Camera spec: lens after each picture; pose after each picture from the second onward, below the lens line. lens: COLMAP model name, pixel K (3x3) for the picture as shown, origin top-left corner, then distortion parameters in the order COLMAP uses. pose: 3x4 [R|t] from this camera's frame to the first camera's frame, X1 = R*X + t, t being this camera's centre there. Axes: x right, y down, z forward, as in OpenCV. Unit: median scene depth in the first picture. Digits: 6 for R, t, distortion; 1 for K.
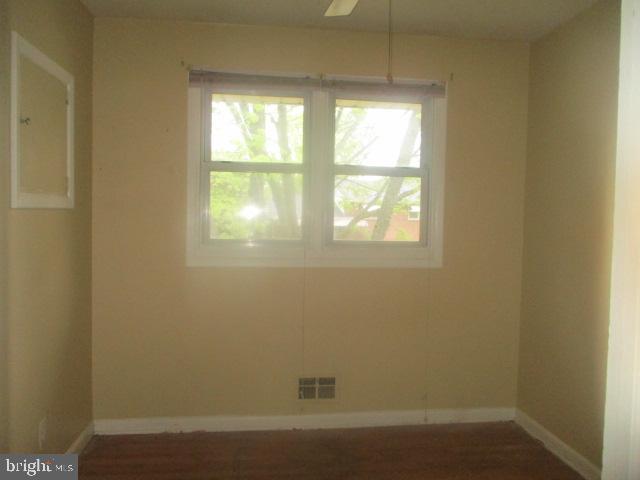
lens RADIAL K [[537.8, 0, 320.0], [0, 537.8, 240.0], [0, 0, 1]] dist [-0.009344, 0.000250]
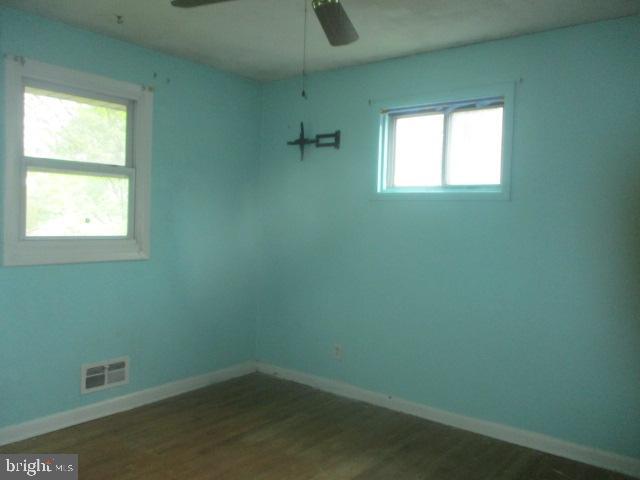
lens RADIAL K [[537.8, 0, 320.0], [0, 537.8, 240.0], [0, 0, 1]] dist [-0.009344, 0.000250]
pose [[0.726296, -0.027387, 0.686837, -0.421869], [0.017410, 0.999618, 0.021449, -0.005834], [-0.687162, -0.003620, 0.726495, -0.058477]]
